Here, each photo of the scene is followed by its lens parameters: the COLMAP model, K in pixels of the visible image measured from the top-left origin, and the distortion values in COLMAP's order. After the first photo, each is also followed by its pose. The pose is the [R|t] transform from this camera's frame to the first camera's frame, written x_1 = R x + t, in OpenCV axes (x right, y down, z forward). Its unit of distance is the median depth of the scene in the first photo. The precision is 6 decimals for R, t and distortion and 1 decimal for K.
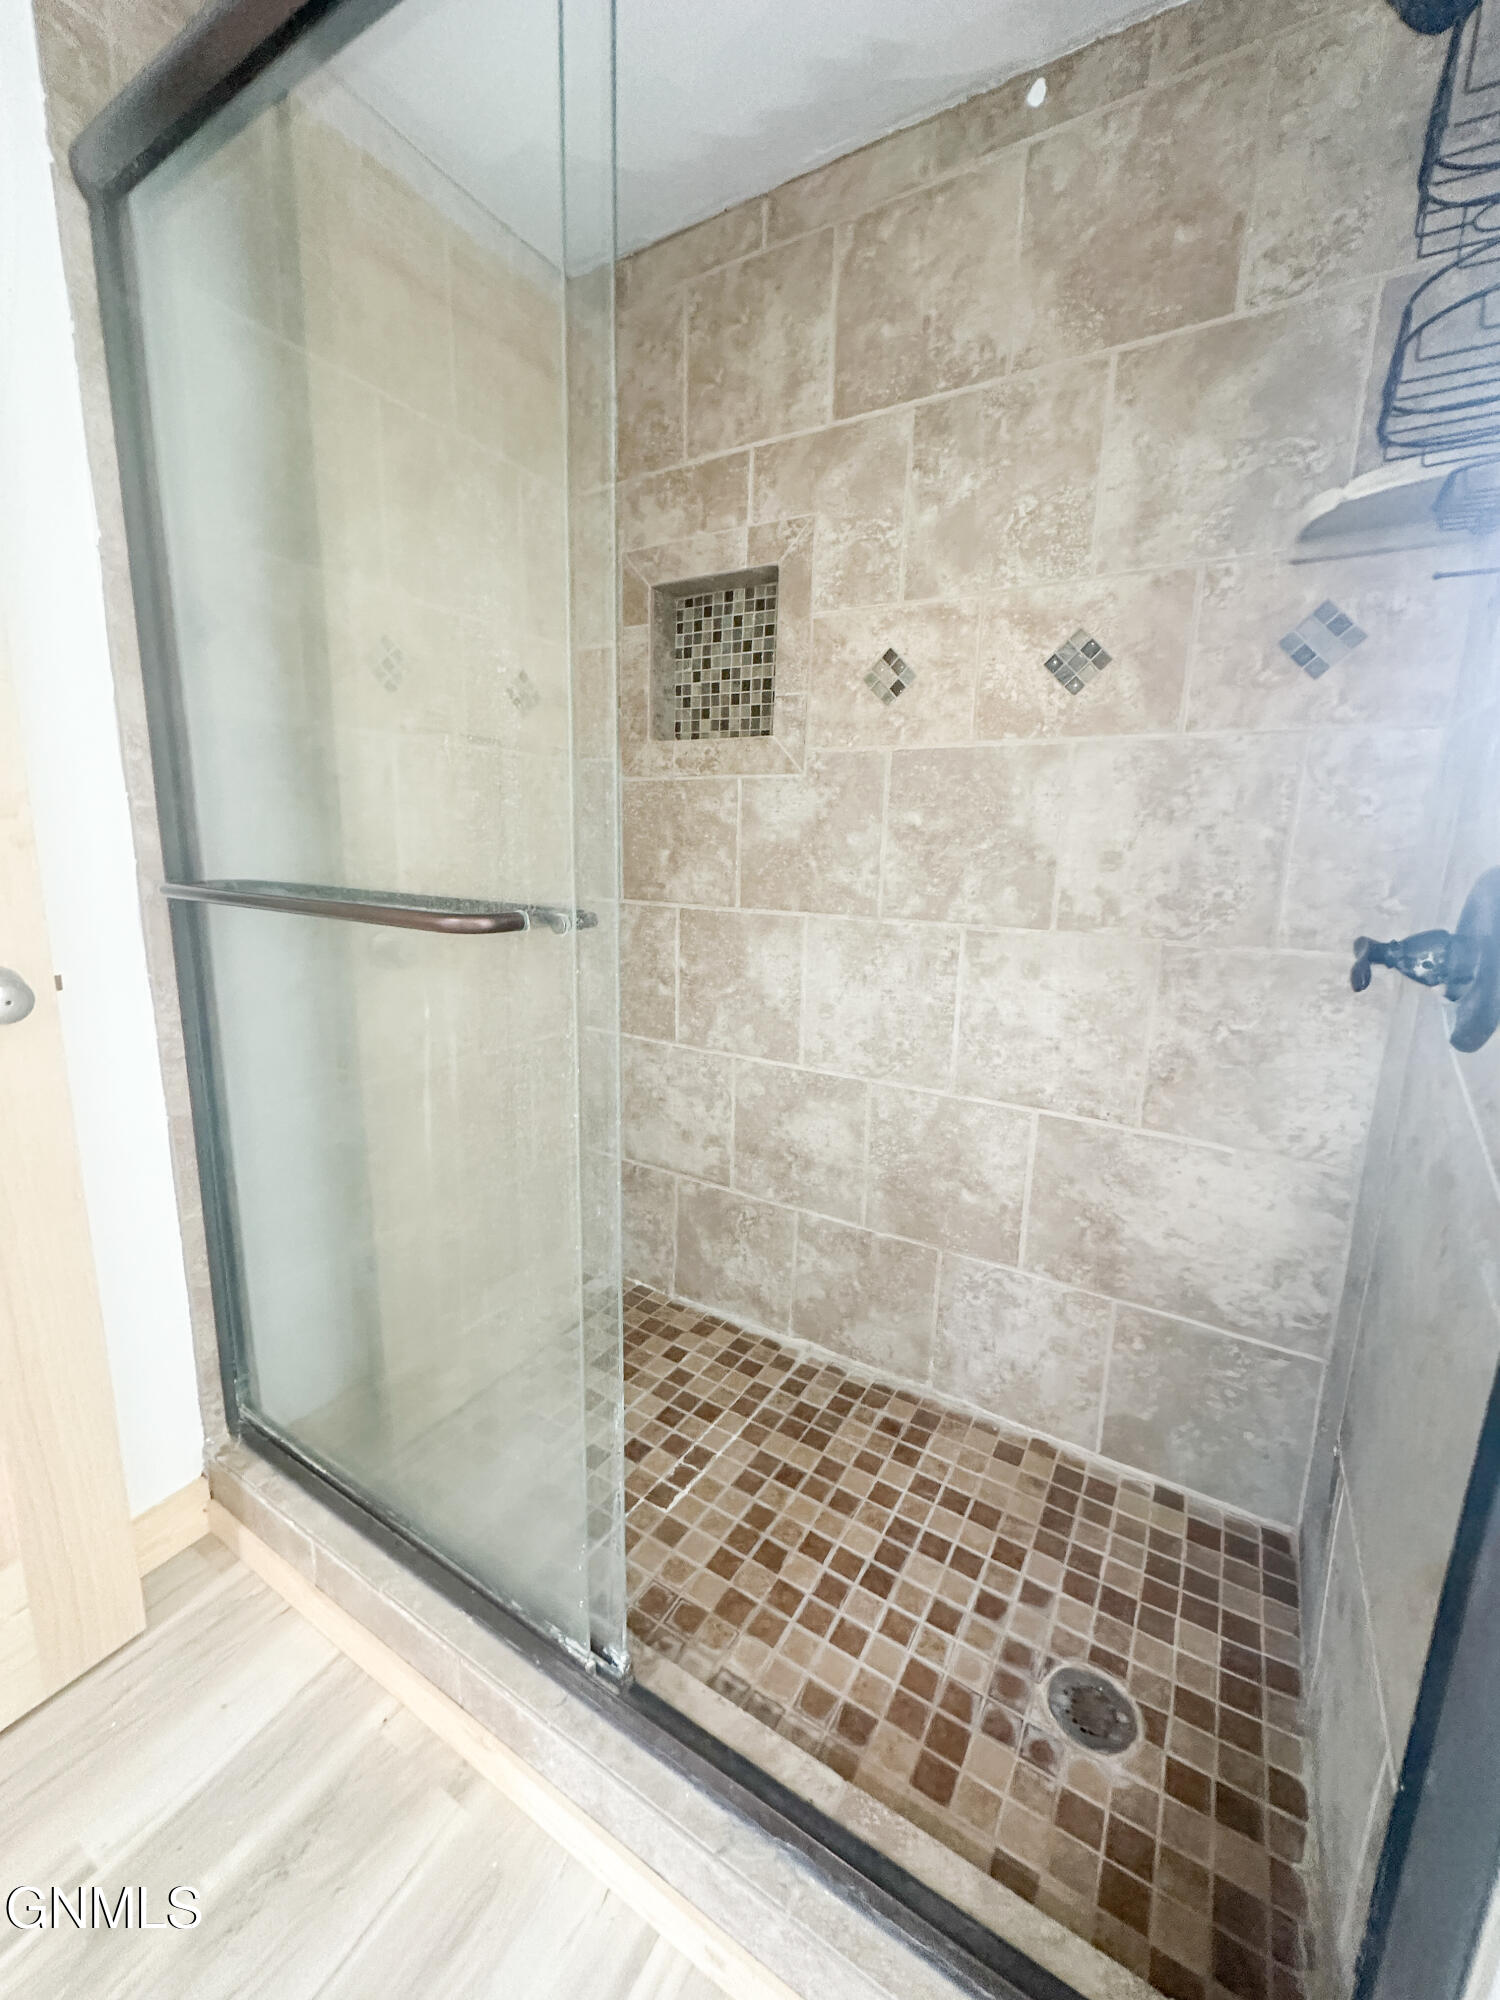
lens RADIAL K [[803.1, 0, 749.5], [0, 803.1, 997.3], [0, 0, 1]] dist [-0.005901, 0.001206]
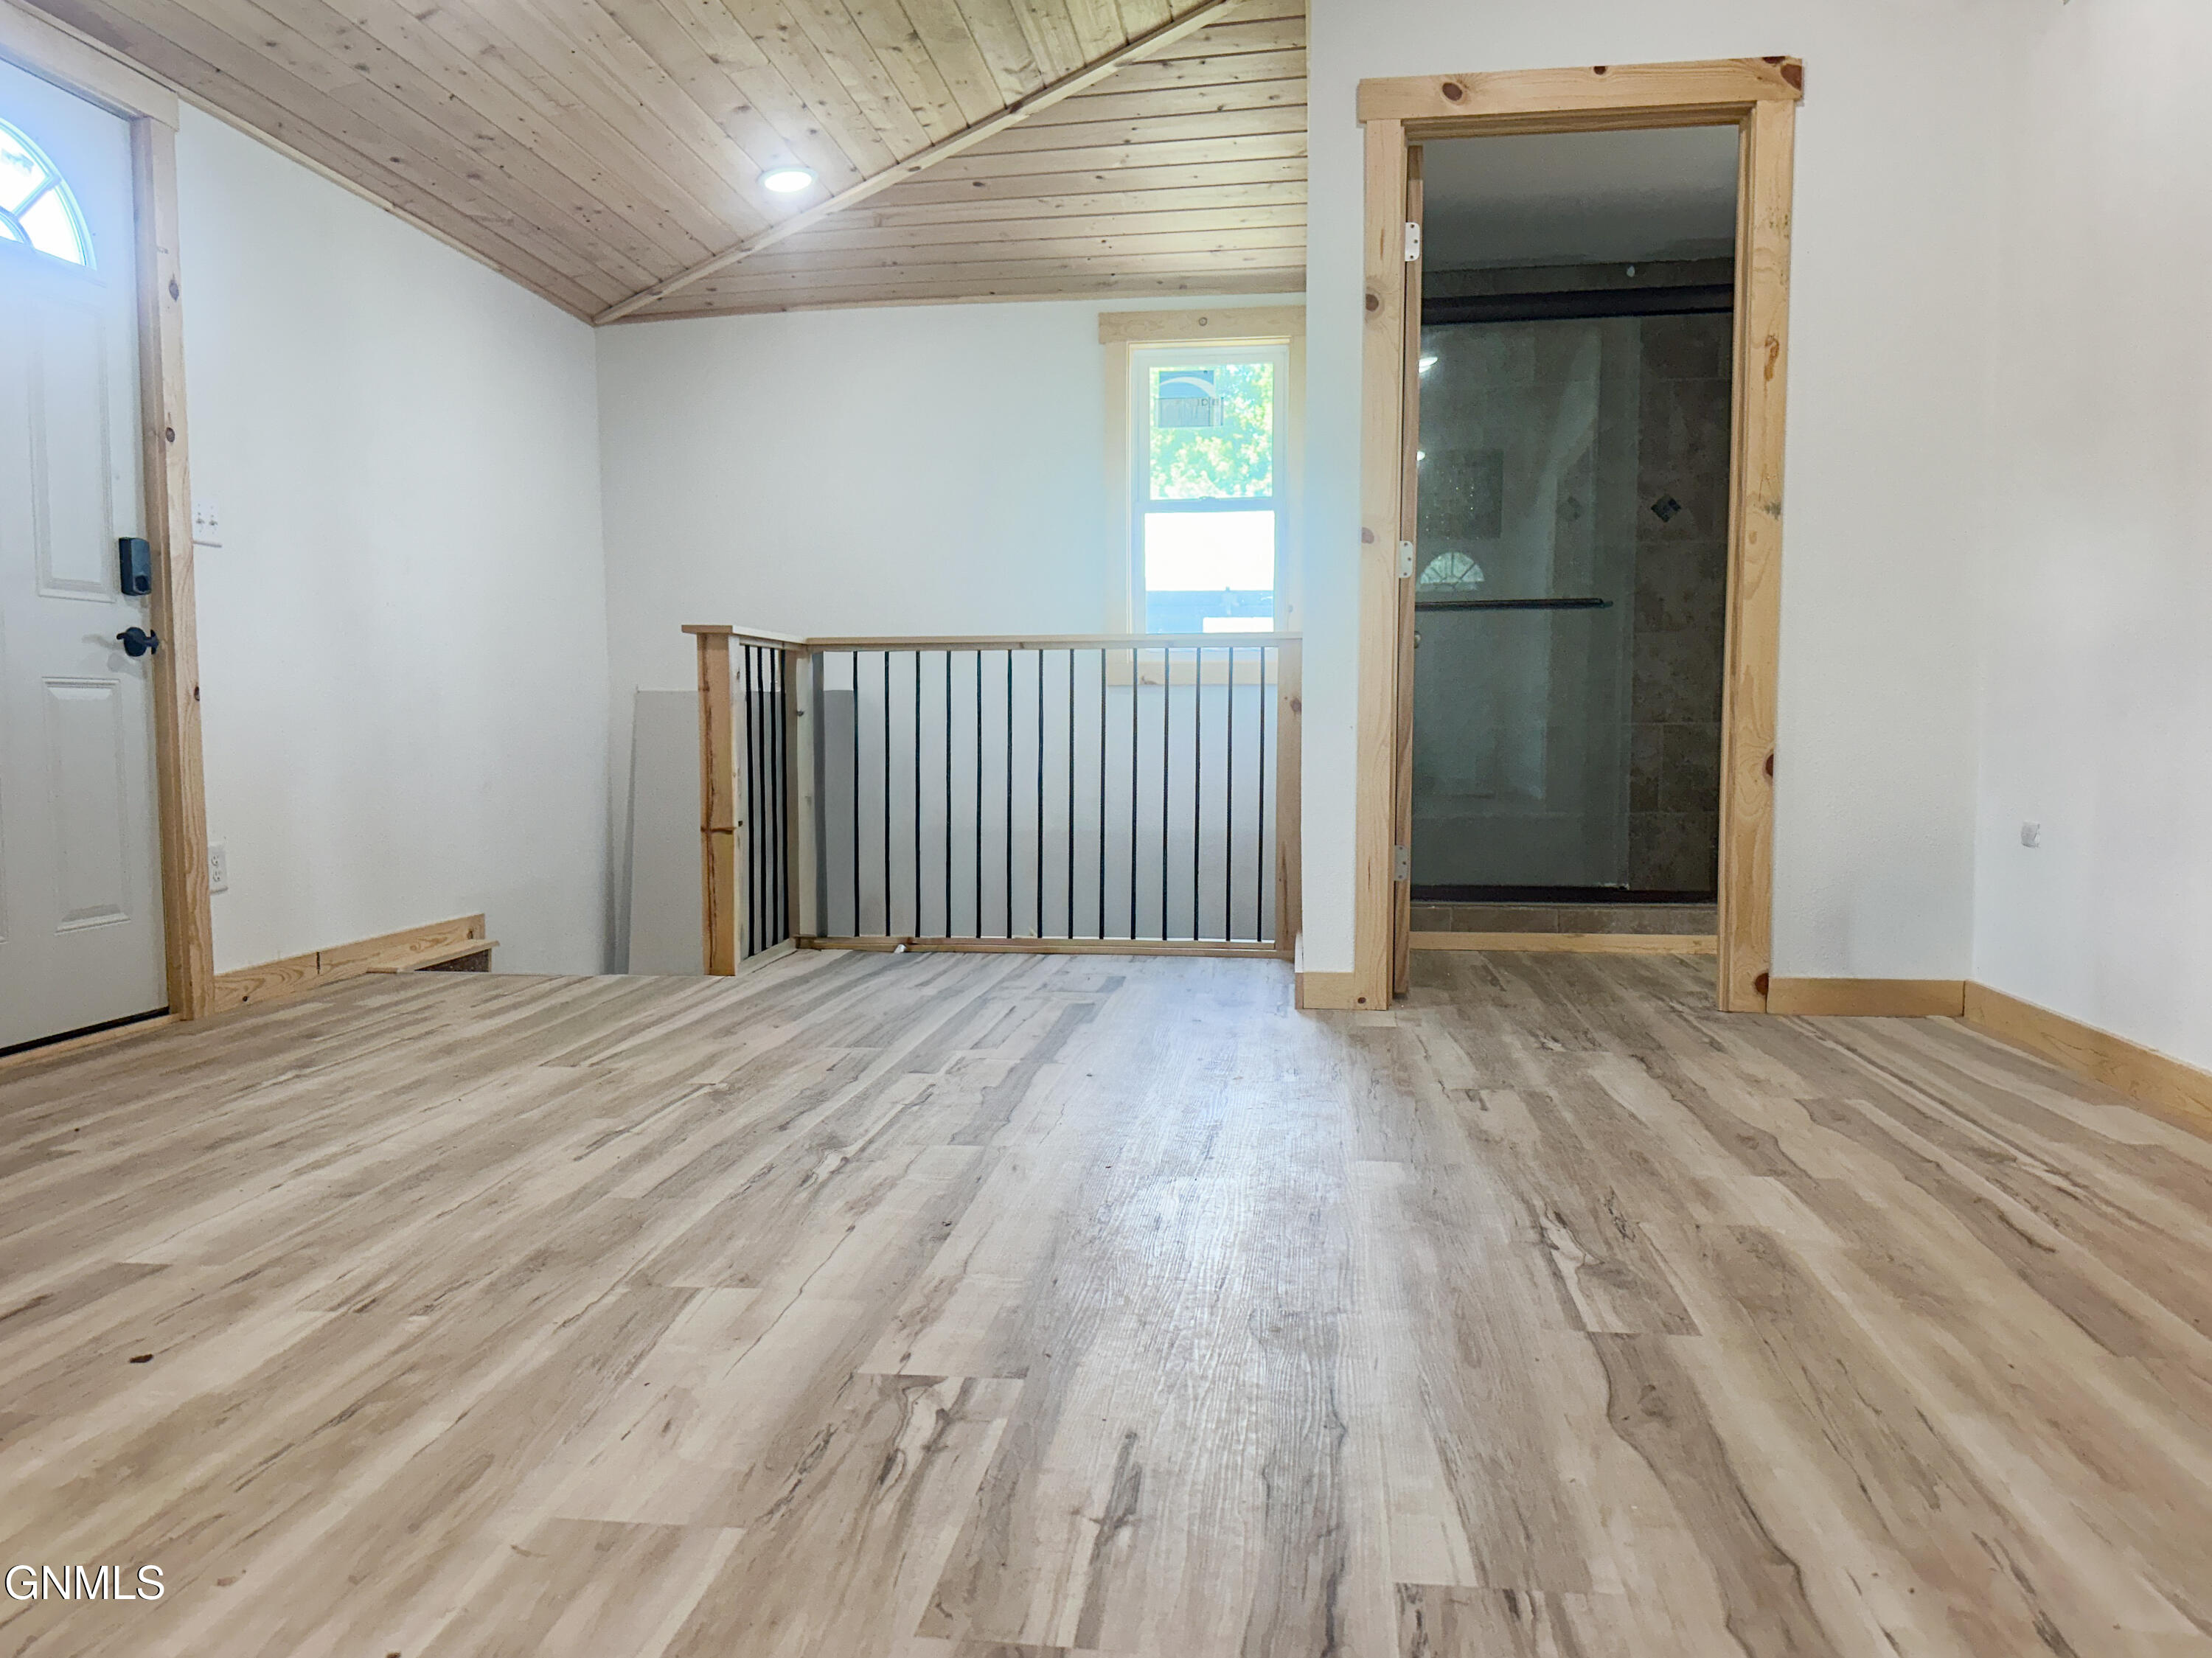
lens RADIAL K [[1589.7, 0, 1097.4], [0, 1589.7, 824.6], [0, 0, 1]] dist [0.039833, -0.046835]
pose [[0.918692, -0.053109, 0.391387, -2.821416], [0.101739, 0.989300, -0.104568, 0.748027], [-0.381646, 0.135885, 0.914266, -2.319238]]
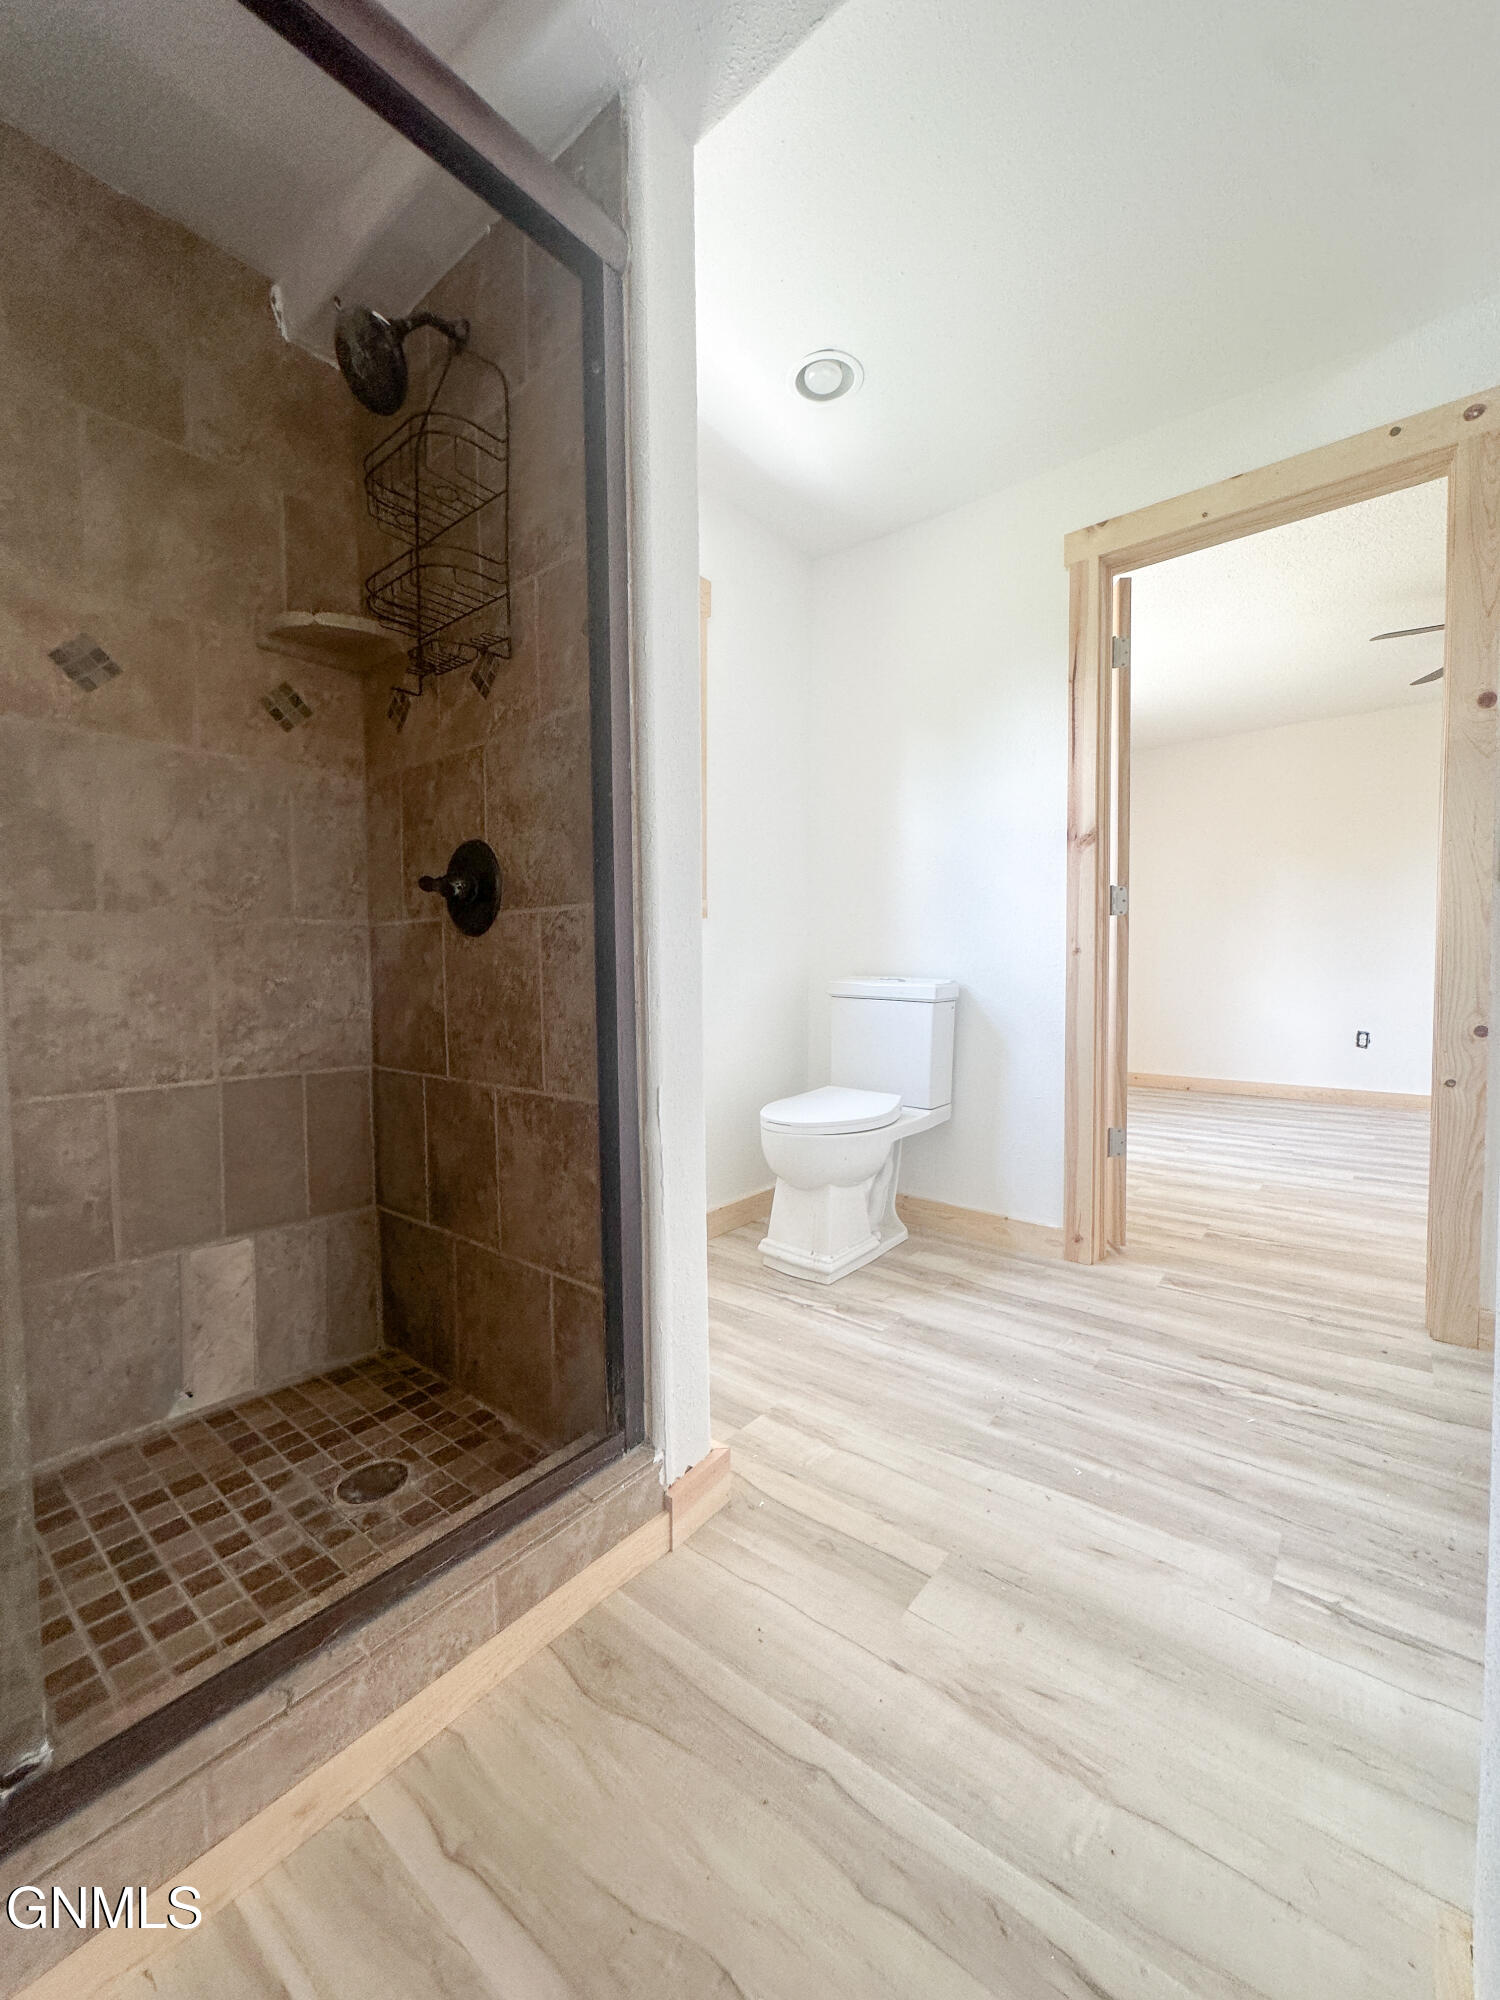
lens RADIAL K [[803.1, 0, 758.8], [0, 803.1, 1007.9], [0, 0, 1]] dist [-0.005901, 0.001206]
pose [[0.118692, -0.075079, 0.990089, -0.606443], [0.209962, 0.976487, 0.048878, 0.181981], [-0.970478, 0.202080, 0.131665, 0.064707]]
